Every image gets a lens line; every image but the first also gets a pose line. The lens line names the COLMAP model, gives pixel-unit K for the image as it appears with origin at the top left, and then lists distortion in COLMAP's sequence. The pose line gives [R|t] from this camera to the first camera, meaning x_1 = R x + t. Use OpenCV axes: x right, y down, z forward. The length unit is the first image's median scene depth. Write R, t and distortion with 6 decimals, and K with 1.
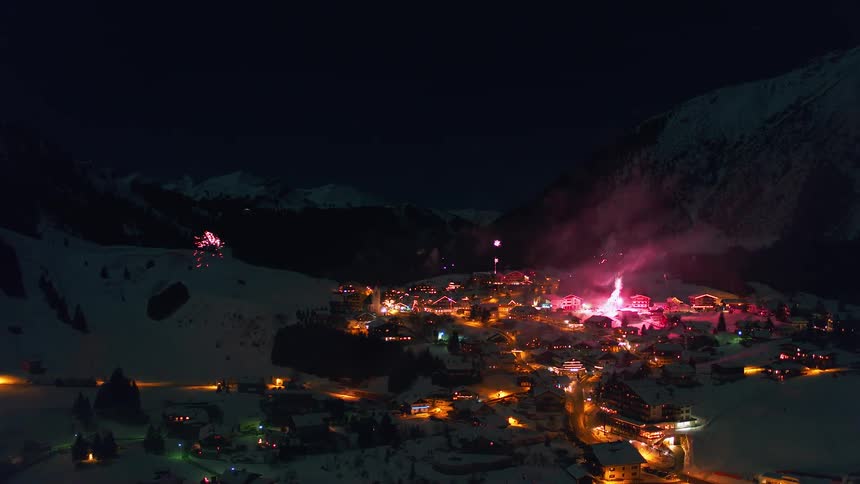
lens RADIAL K [[742.6, 0, 427.9], [0, 742.6, 239.7], [0, 0, 1]] dist [-0.221257, 0.103073]
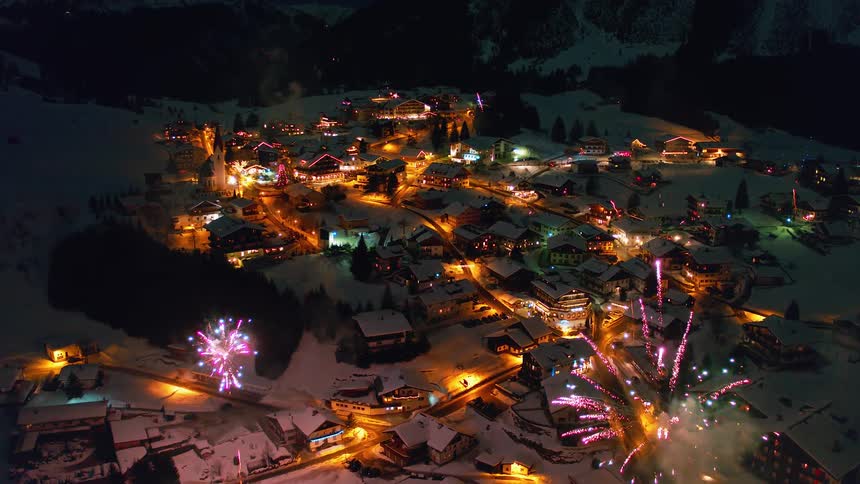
lens RADIAL K [[742.6, 0, 431.1], [0, 742.6, 241.0], [0, 0, 1]] dist [-0.221257, 0.103073]
pose [[0.977505, -0.059594, 0.202319, -0.022908], [0.001925, 0.961732, 0.273984, -0.027607], [-0.210905, -0.267431, 0.940213, 0.367951]]
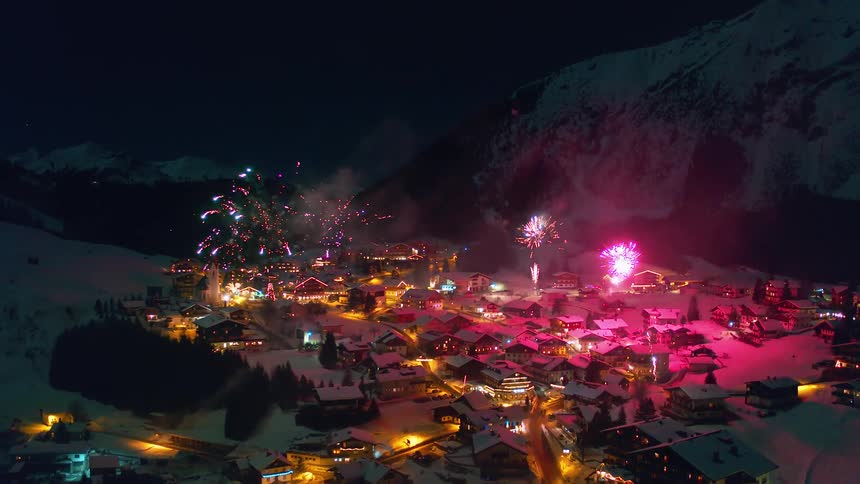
lens RADIAL K [[742.6, 0, 430.8], [0, 742.6, 240.8], [0, 0, 1]] dist [-0.221257, 0.103073]
pose [[0.982018, -0.007794, 0.188624, 0.001823], [0.001441, 0.999428, 0.033797, 0.018053], [-0.188779, -0.032917, 0.981468, 0.290794]]
